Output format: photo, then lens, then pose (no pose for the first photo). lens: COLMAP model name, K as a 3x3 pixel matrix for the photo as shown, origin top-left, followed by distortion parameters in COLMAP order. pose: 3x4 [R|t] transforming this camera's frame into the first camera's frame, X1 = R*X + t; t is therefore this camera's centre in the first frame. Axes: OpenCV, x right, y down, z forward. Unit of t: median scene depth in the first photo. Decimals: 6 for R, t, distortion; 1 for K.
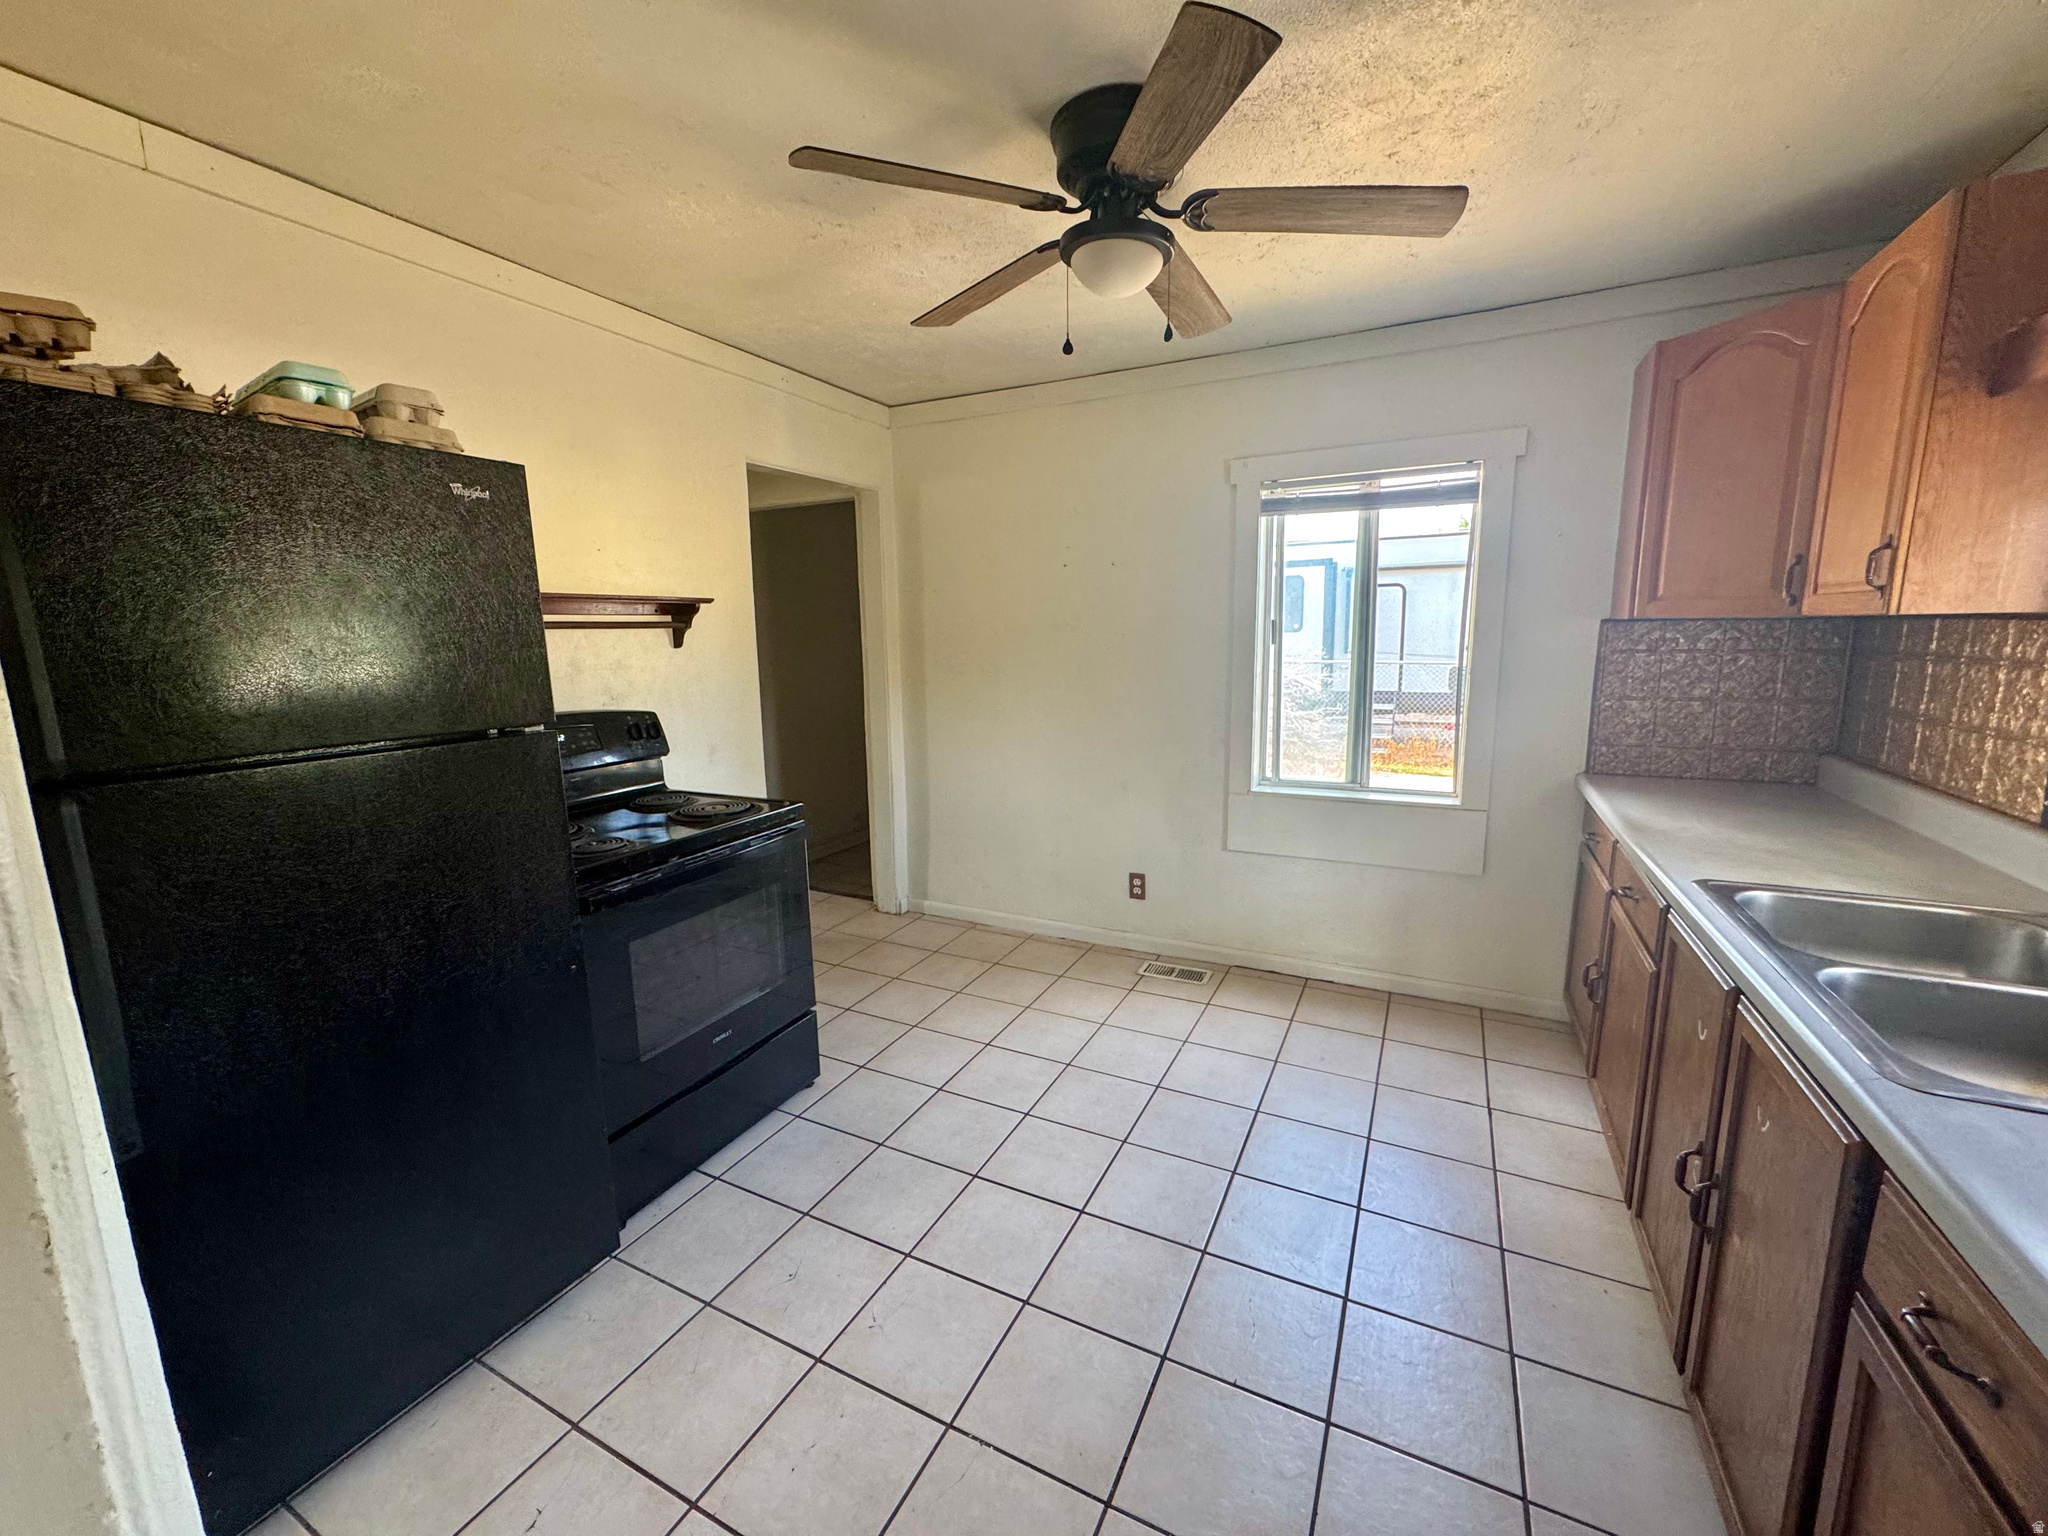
lens RADIAL K [[814.2, 0, 1023.2], [0, 814.2, 769.5], [0, 0, 1]] dist [0.000408, -0.000022]
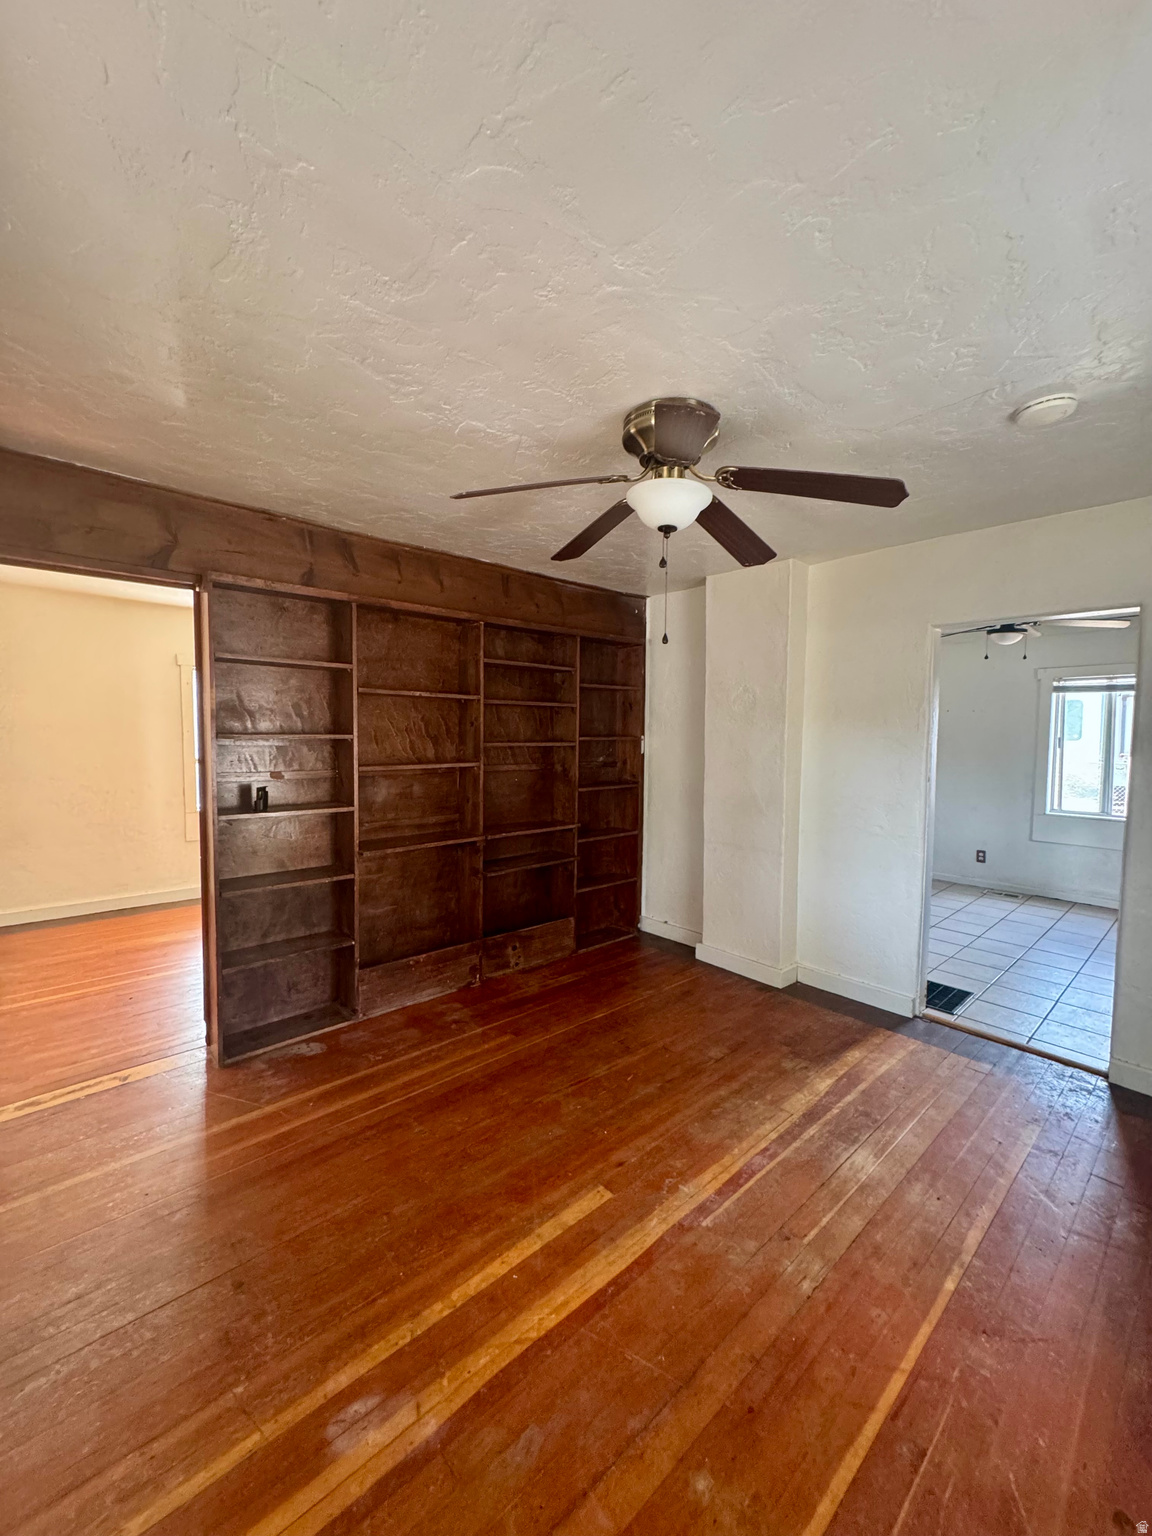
lens RADIAL K [[610.7, 0, 574.4], [0, 610.7, 765.1], [0, 0, 1]] dist [0.000408, -0.000022]
pose [[0.932623, 0.040643, -0.358556, -0.309973], [-0.081247, 0.991774, -0.098907, 0.159660], [0.351587, 0.121375, 0.928254, -0.957332]]
